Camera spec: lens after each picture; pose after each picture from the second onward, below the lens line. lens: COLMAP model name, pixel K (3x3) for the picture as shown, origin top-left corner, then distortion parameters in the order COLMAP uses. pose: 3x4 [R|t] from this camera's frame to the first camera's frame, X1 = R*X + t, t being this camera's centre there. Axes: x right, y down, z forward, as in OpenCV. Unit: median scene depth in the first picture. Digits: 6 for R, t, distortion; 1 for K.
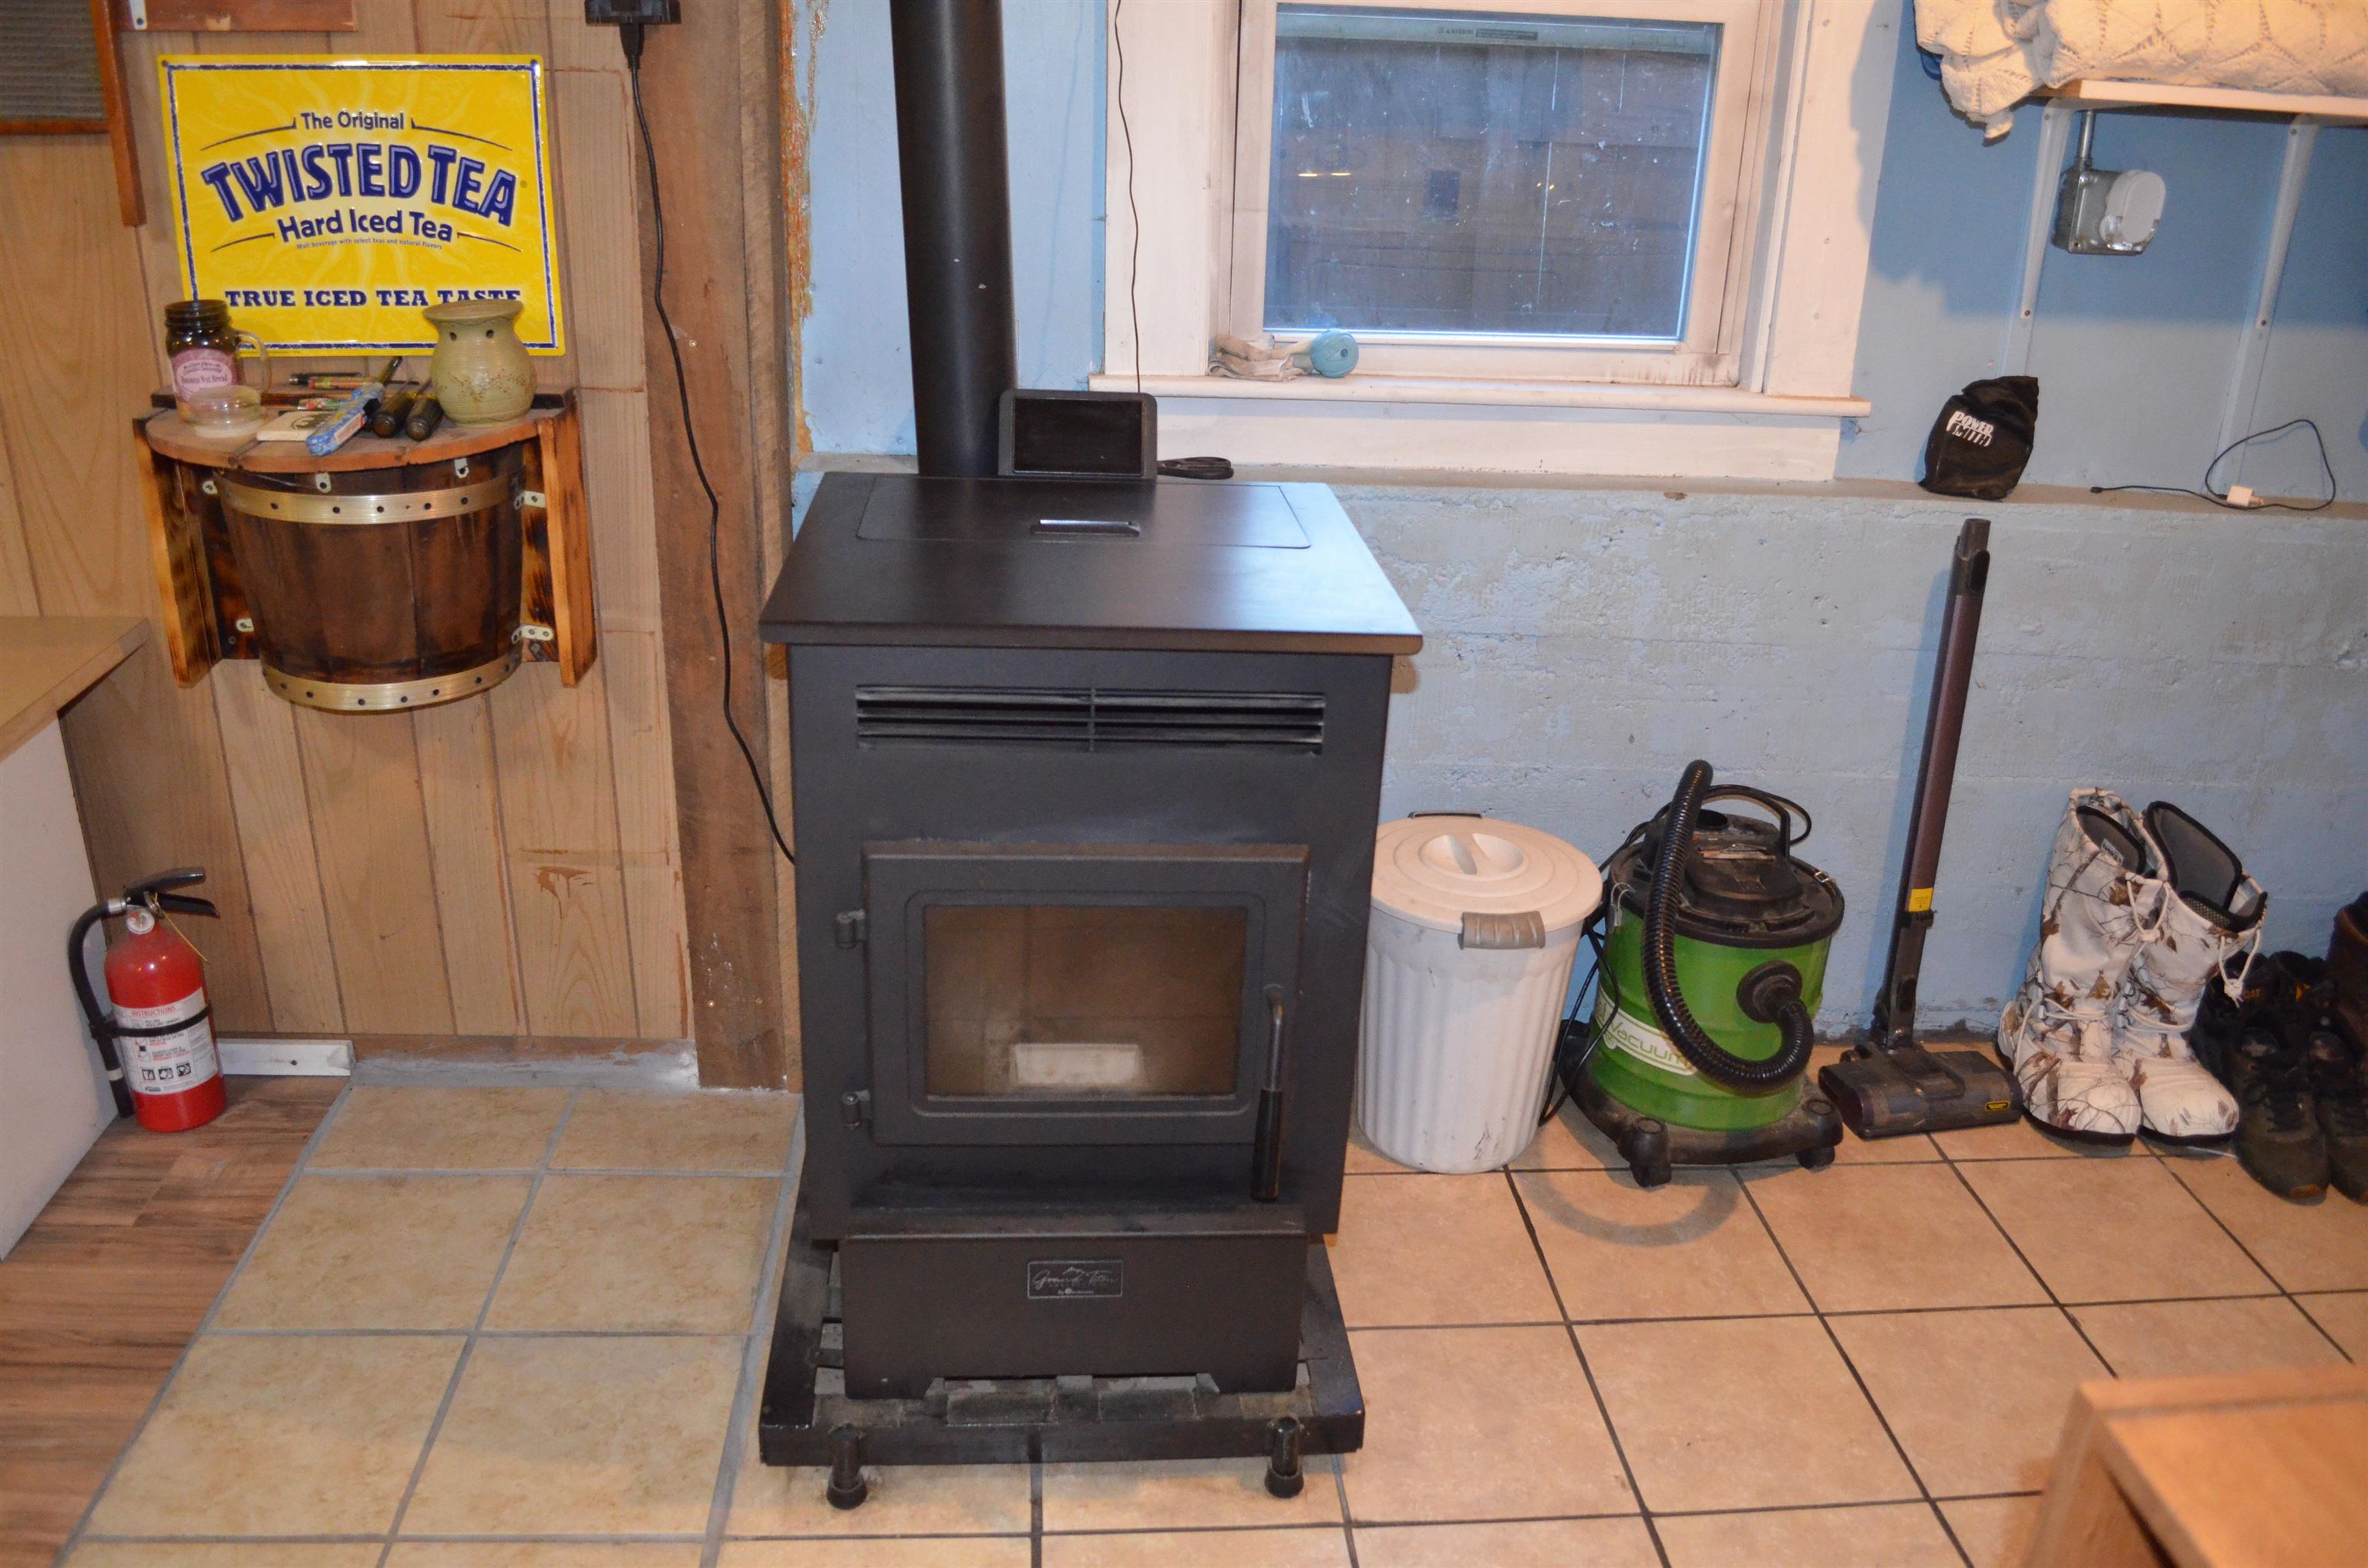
lens RADIAL K [[1856.9, 0, 1188.1], [0, 1856.9, 787.6], [0, 0, 1]] dist [-0.082124, 0.008589]
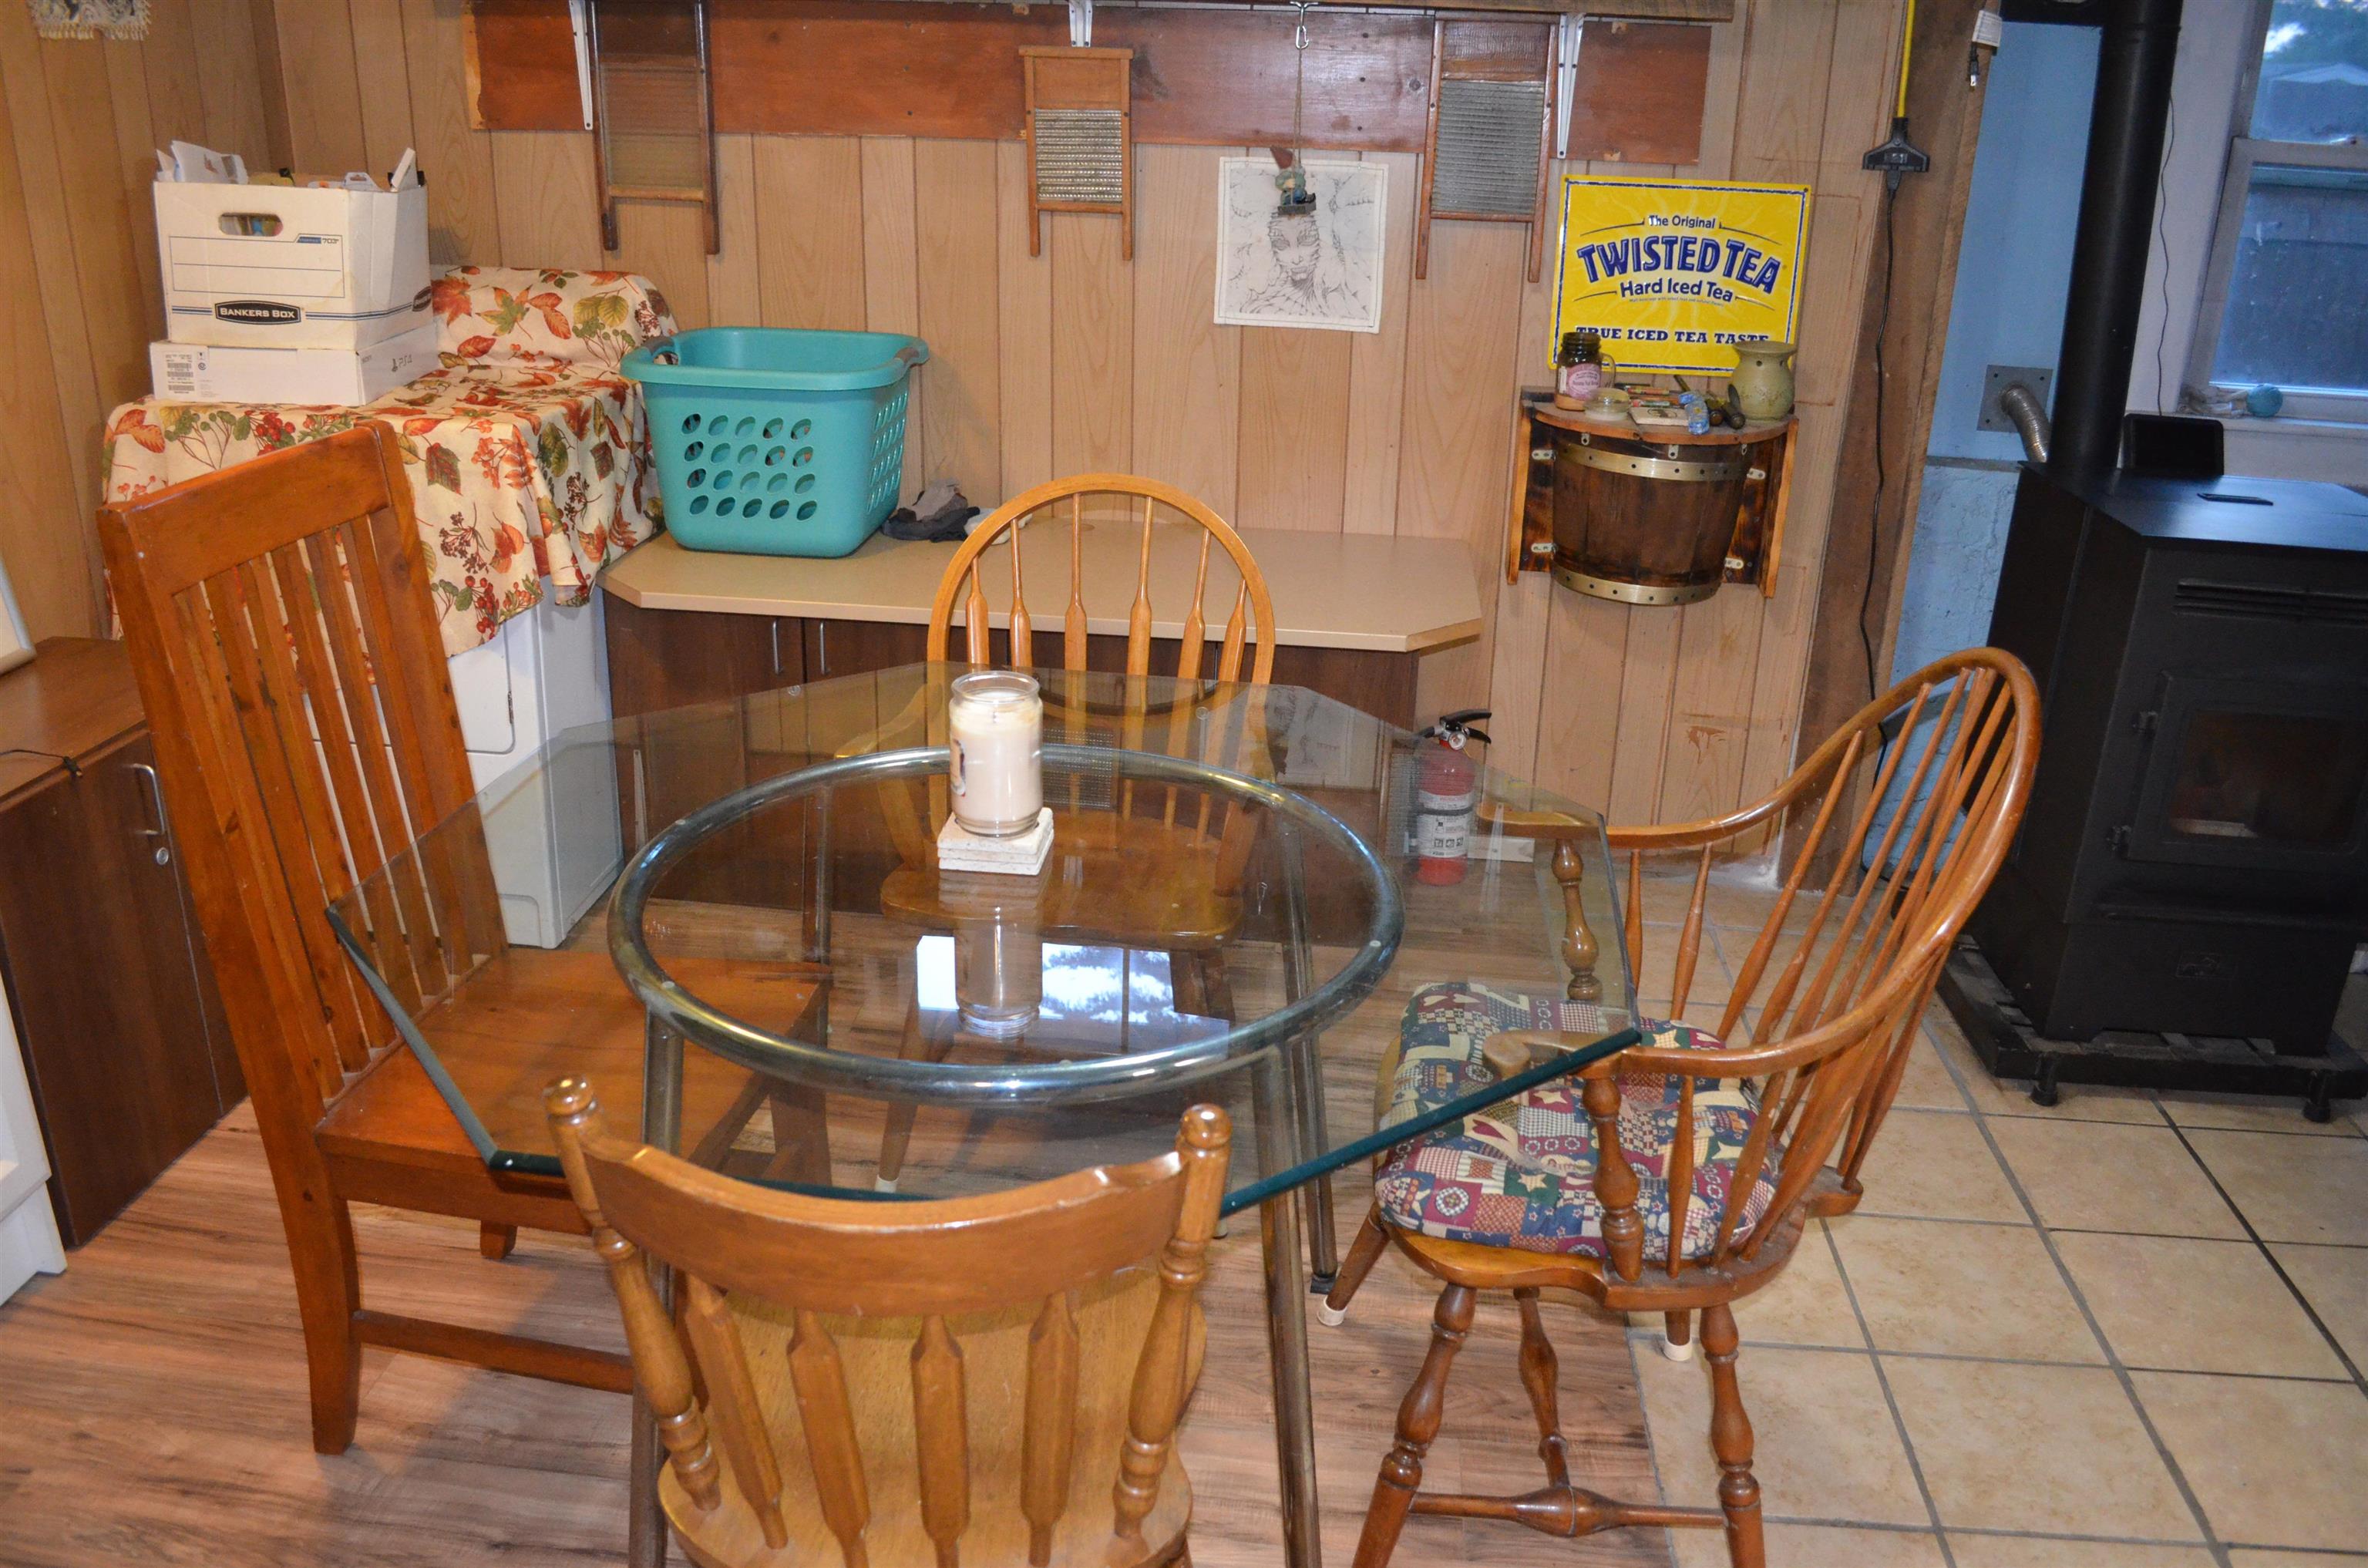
lens RADIAL K [[1856.9, 0, 1188.1], [0, 1856.9, 787.6], [0, 0, 1]] dist [-0.082124, 0.008589]
pose [[0.979893, 0.064517, -0.188806, -0.448033], [-0.068494, 0.997545, -0.014609, 0.135758], [0.187400, 0.027247, 0.981906, -0.495864]]
